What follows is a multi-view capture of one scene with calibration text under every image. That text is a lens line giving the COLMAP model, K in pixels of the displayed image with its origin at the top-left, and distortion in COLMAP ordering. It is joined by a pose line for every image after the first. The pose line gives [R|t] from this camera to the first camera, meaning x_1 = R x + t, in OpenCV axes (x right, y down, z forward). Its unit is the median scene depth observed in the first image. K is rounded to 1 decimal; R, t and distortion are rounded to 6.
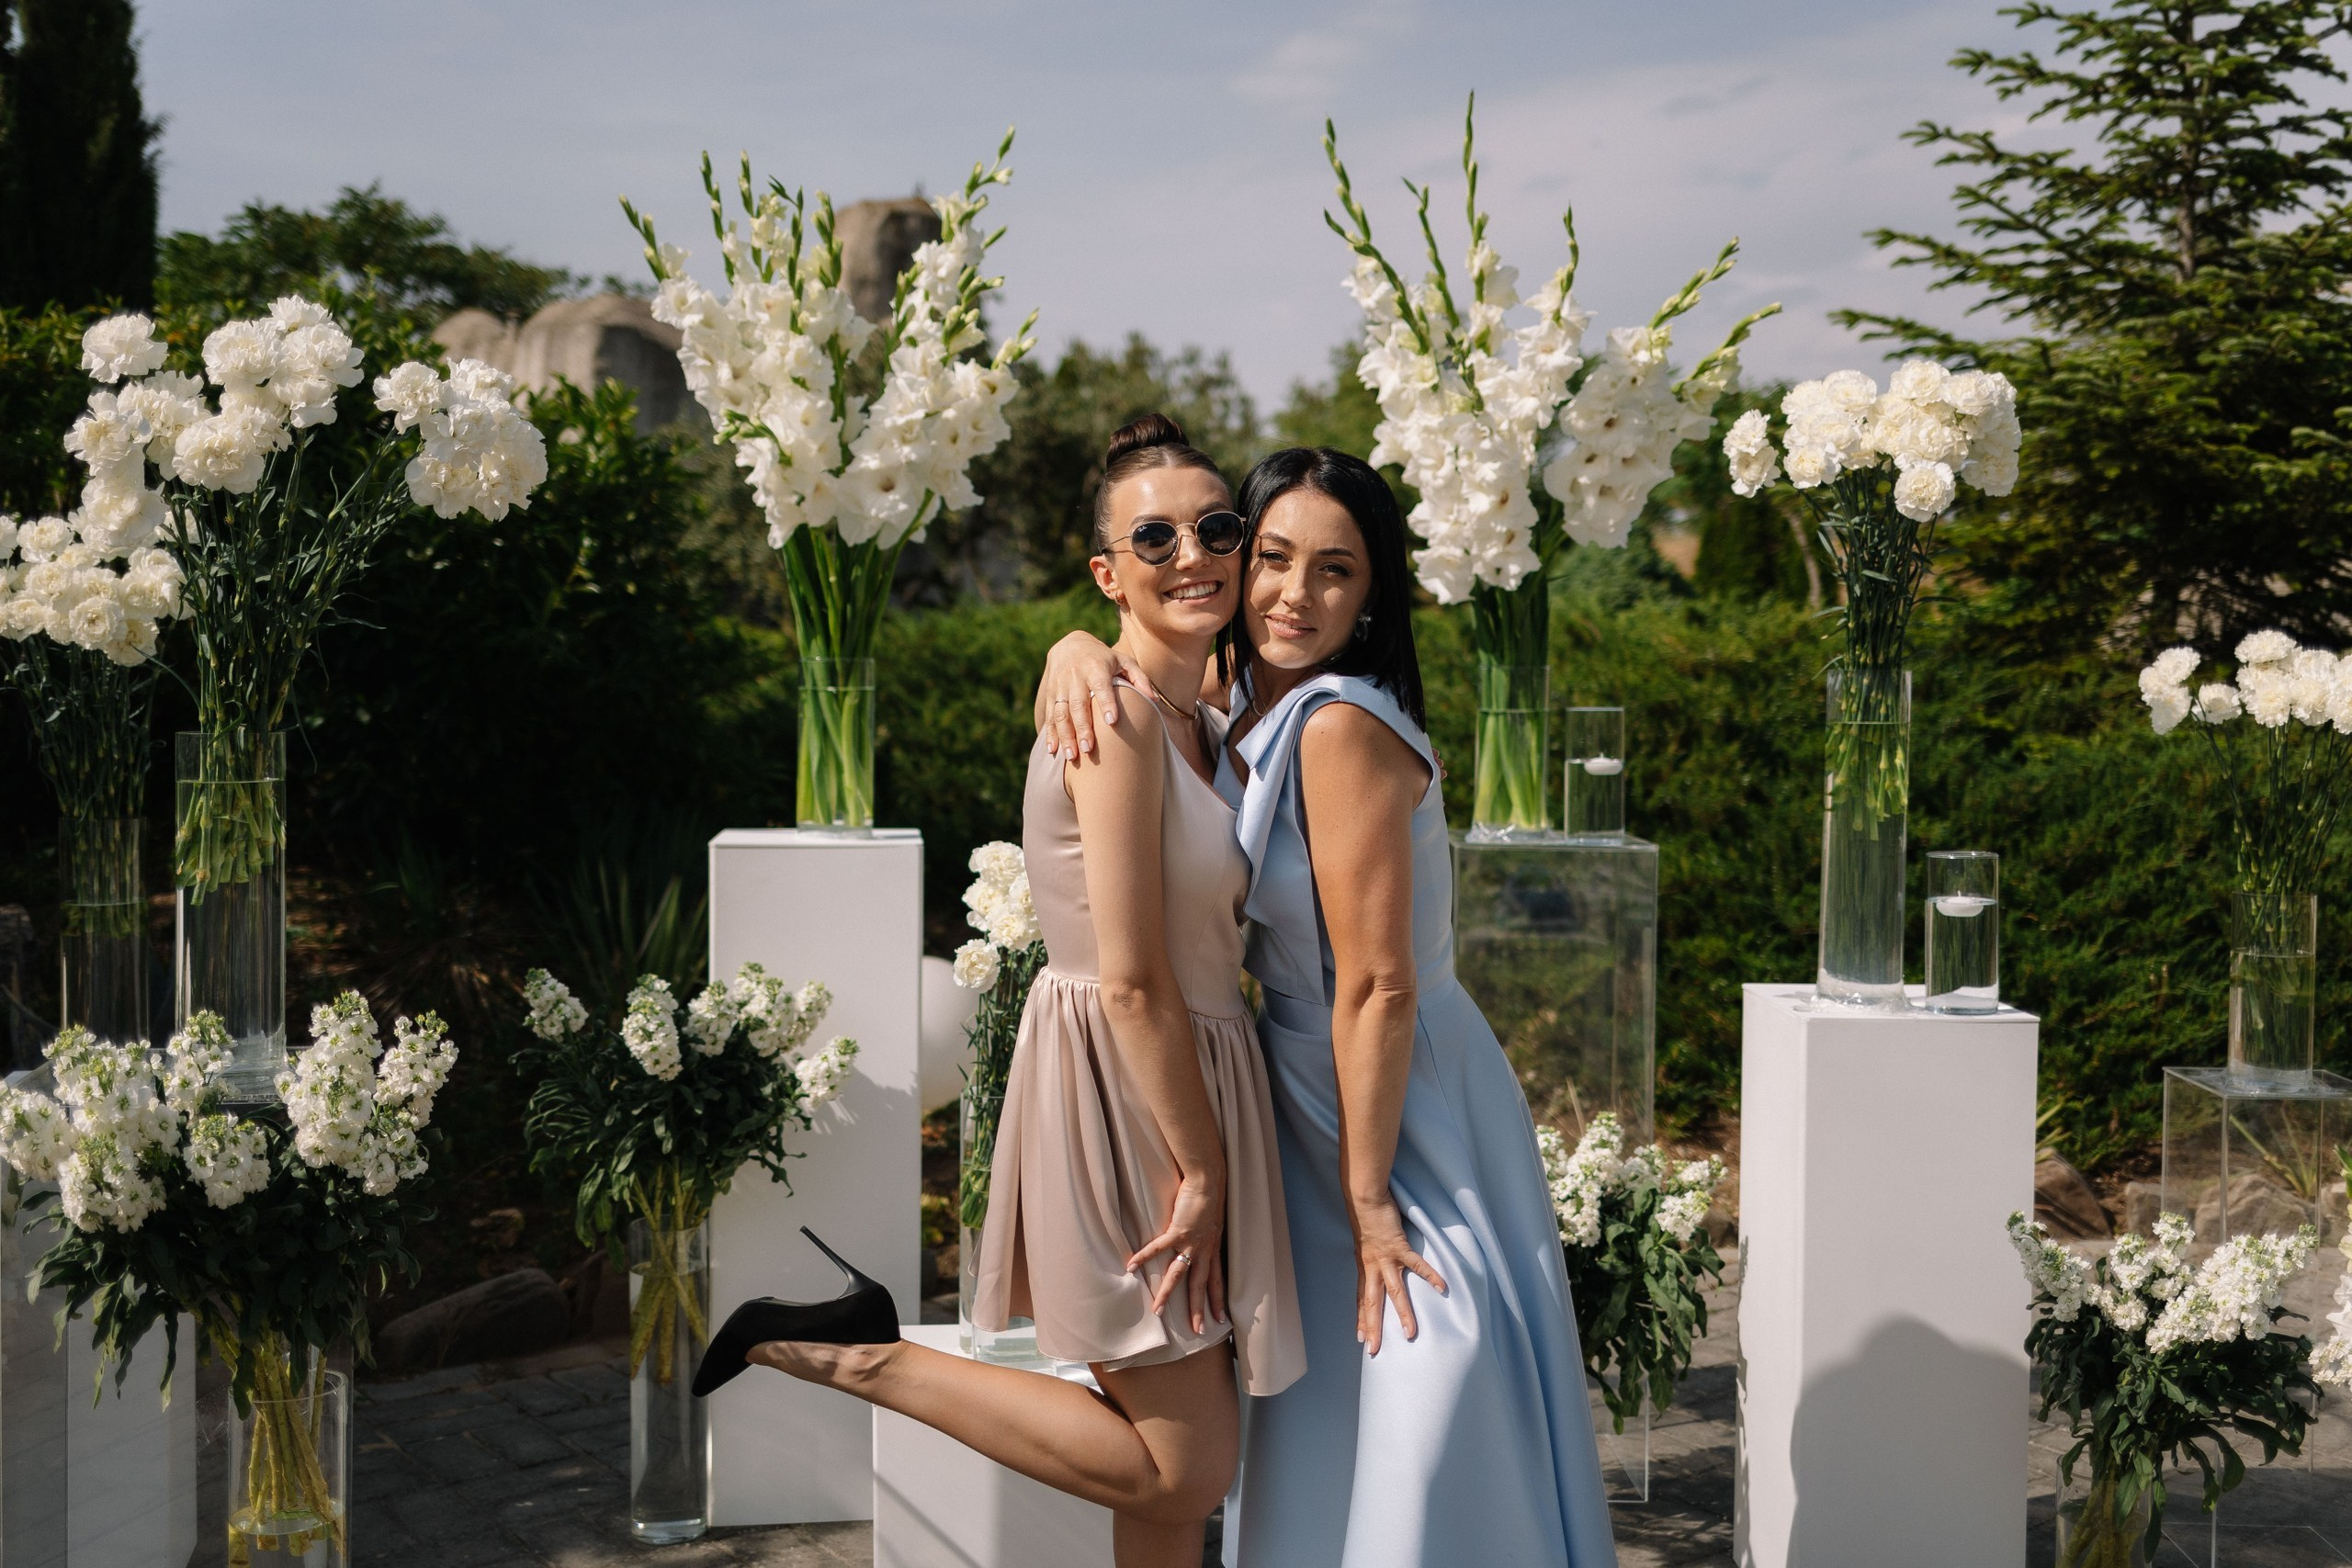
lens RADIAL K [[2279.3, 0, 1165.5], [0, 2279.3, 783.6], [0, 0, 1]] dist [0.055523, -0.106618]
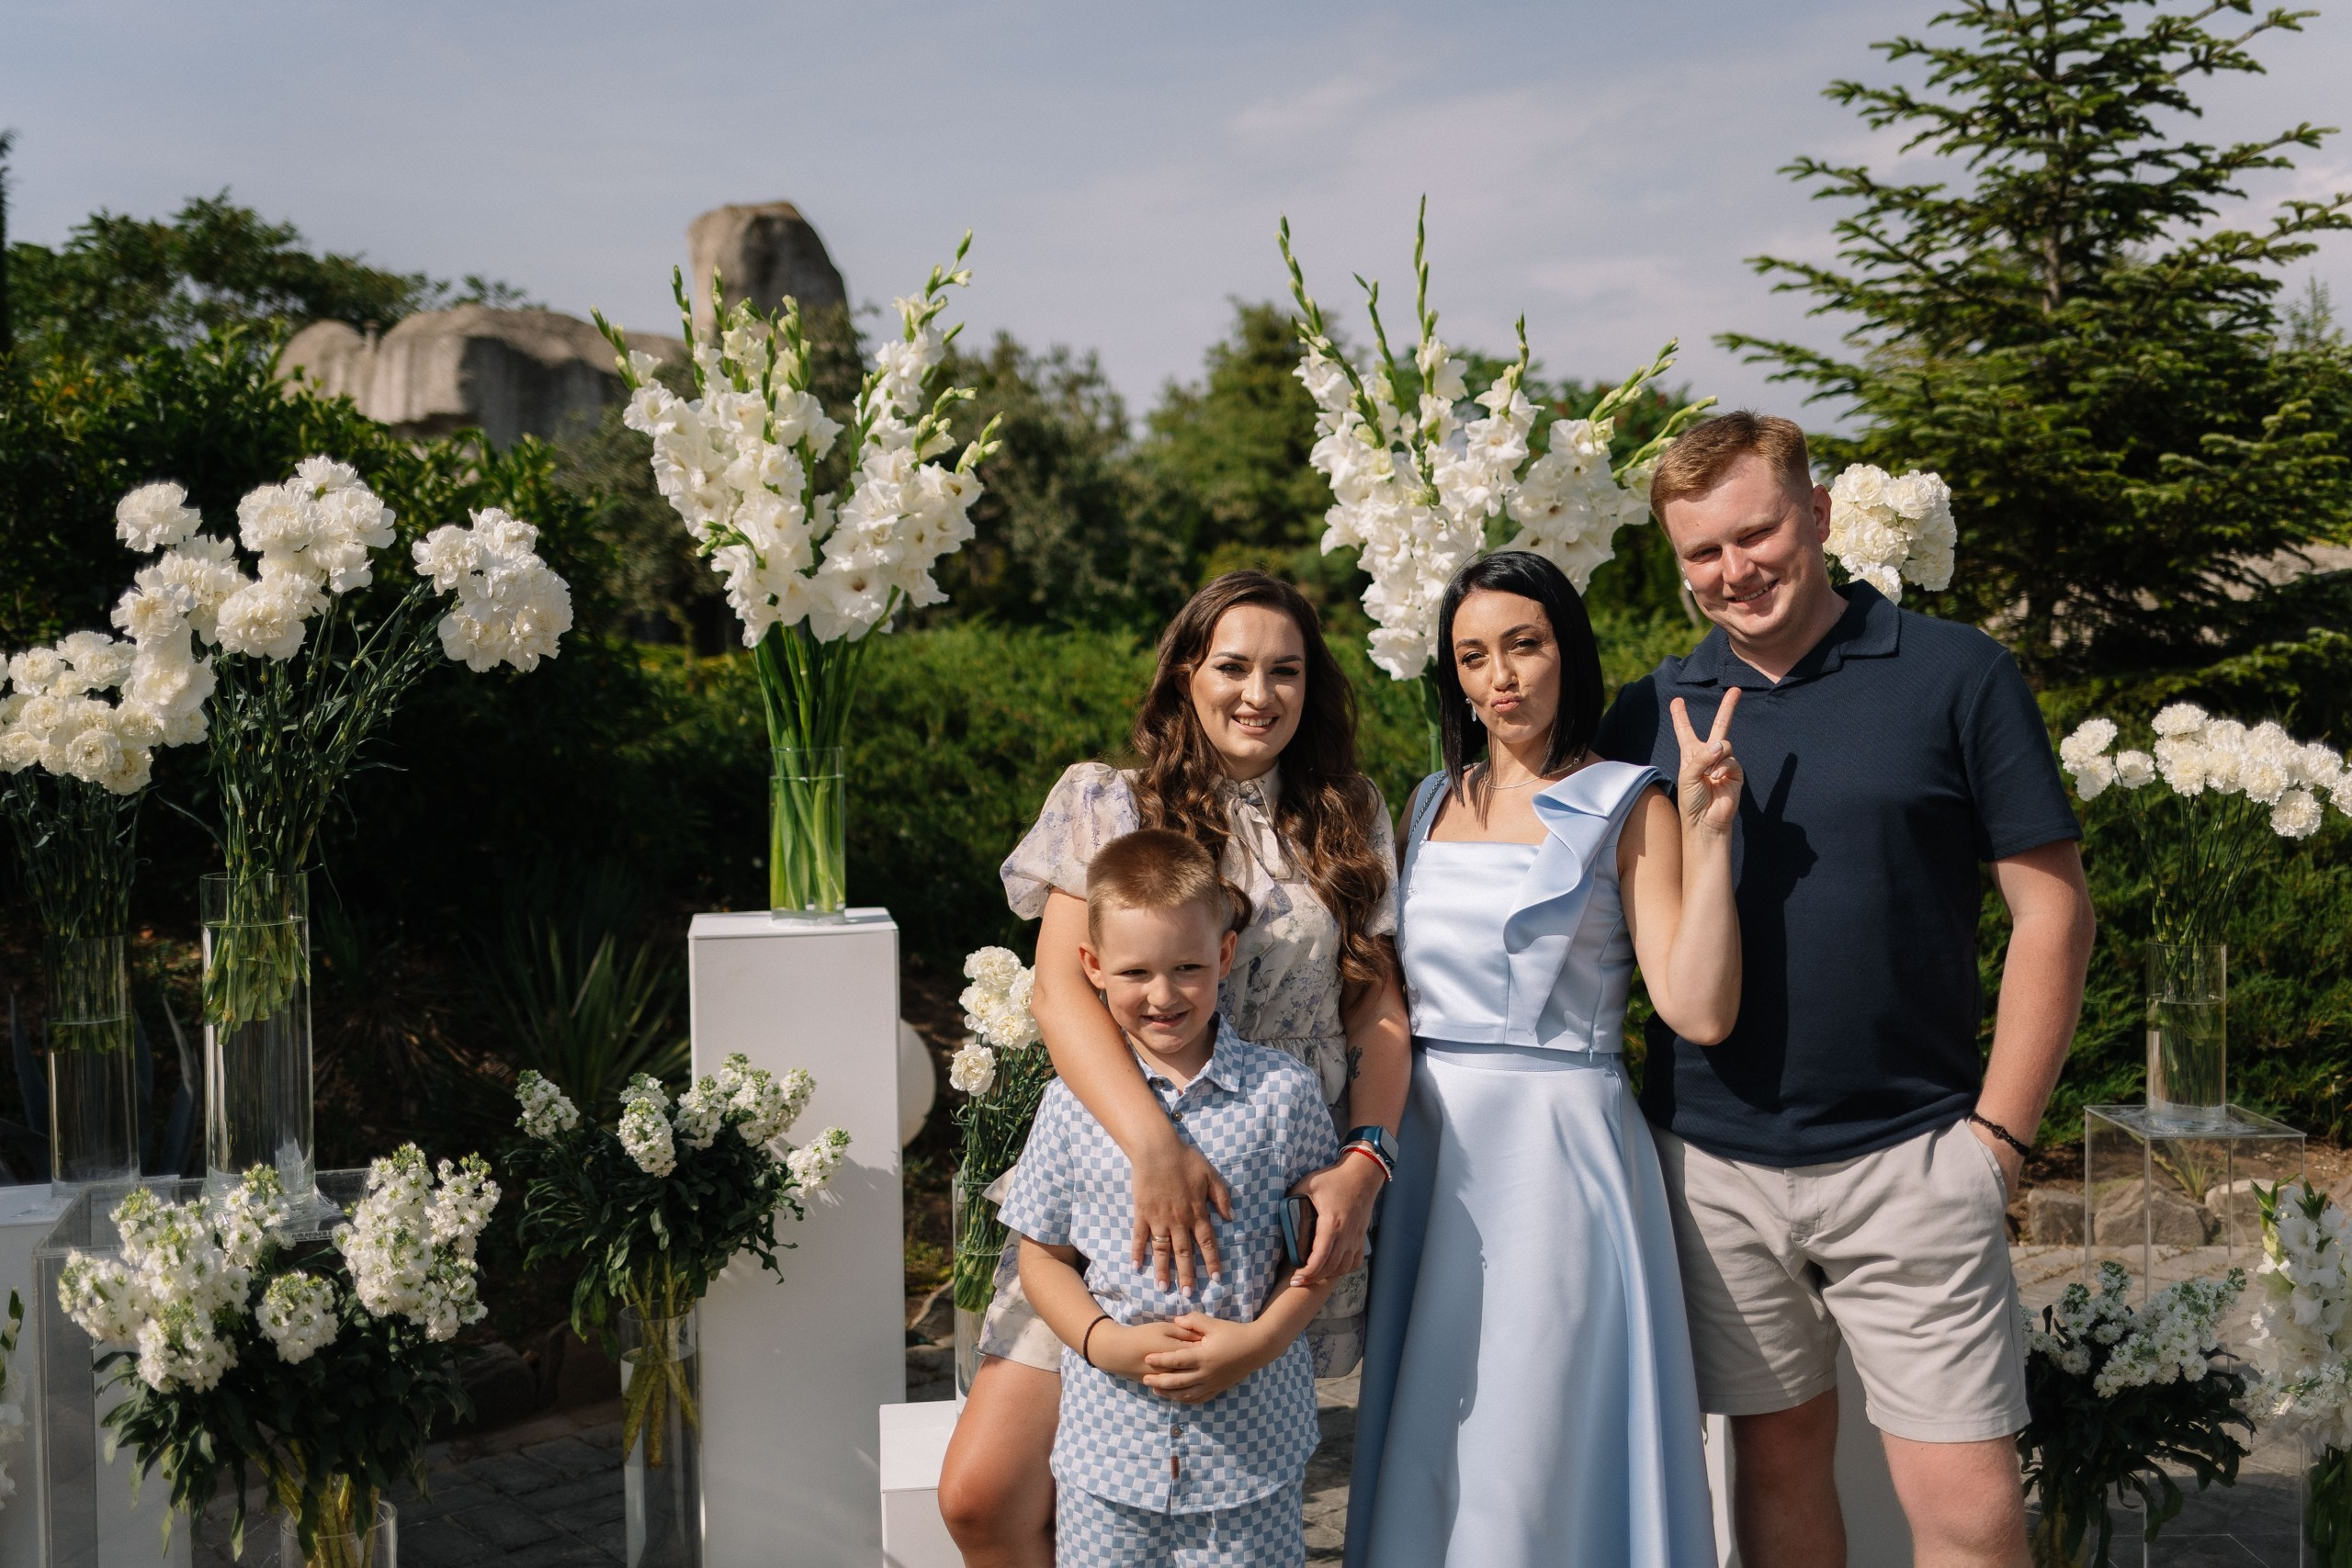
lens RADIAL K [[2279.3, 0, 1165.5], [0, 2279.3, 783.6], [0, 0, 1]] dist [0.055523, -0.106618]
pose [[0.998051, -0.024796, 0.057263, -0.045063], [0.024504, 0.999683, 0.005794, -0.043132], [-0.057388, -0.004380, 0.998342, -0.028637]]
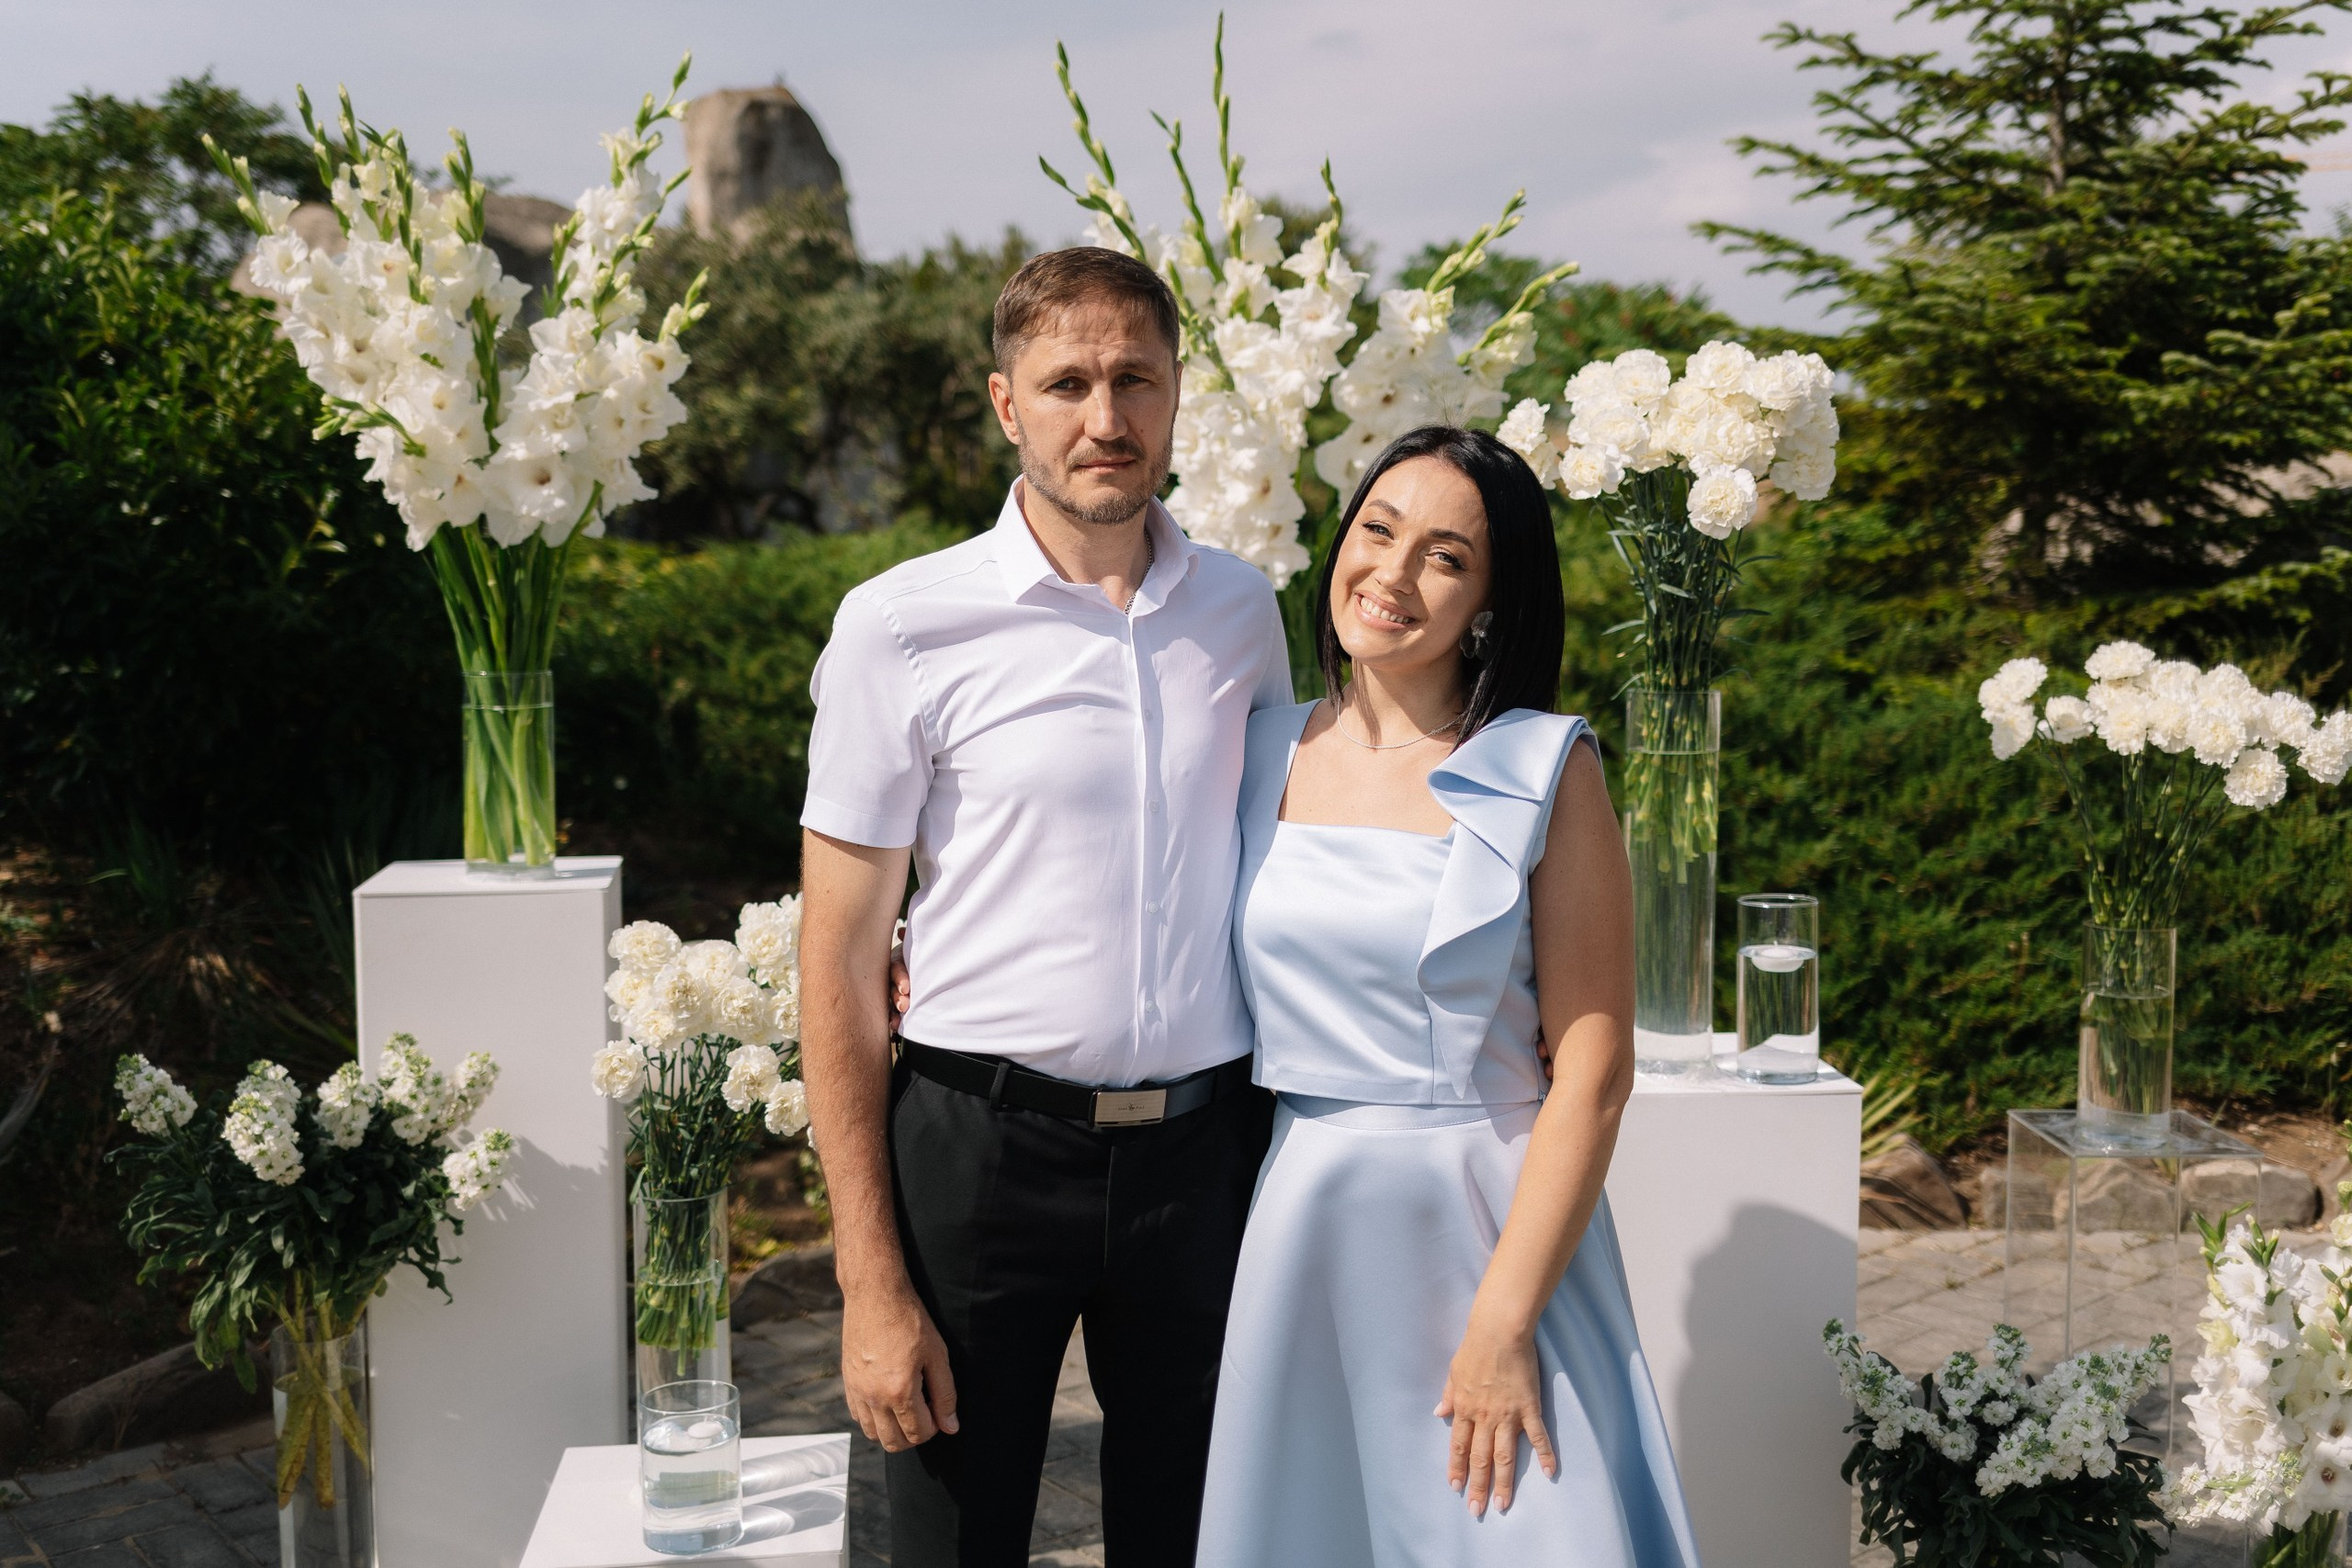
lens RADIAL K [[2279.3, 0, 1165.5], [0, 2279.3, 783.6], [0, 0, 1]] dist [0.055523, -0.106618]
pose [[0.998952, -0.014079, 0.043555, 0.070379], [0.012005, 0.998798, 0.047533, -0.053385], [-0.044171, -0.046960, 0.997920, 0.129120]]
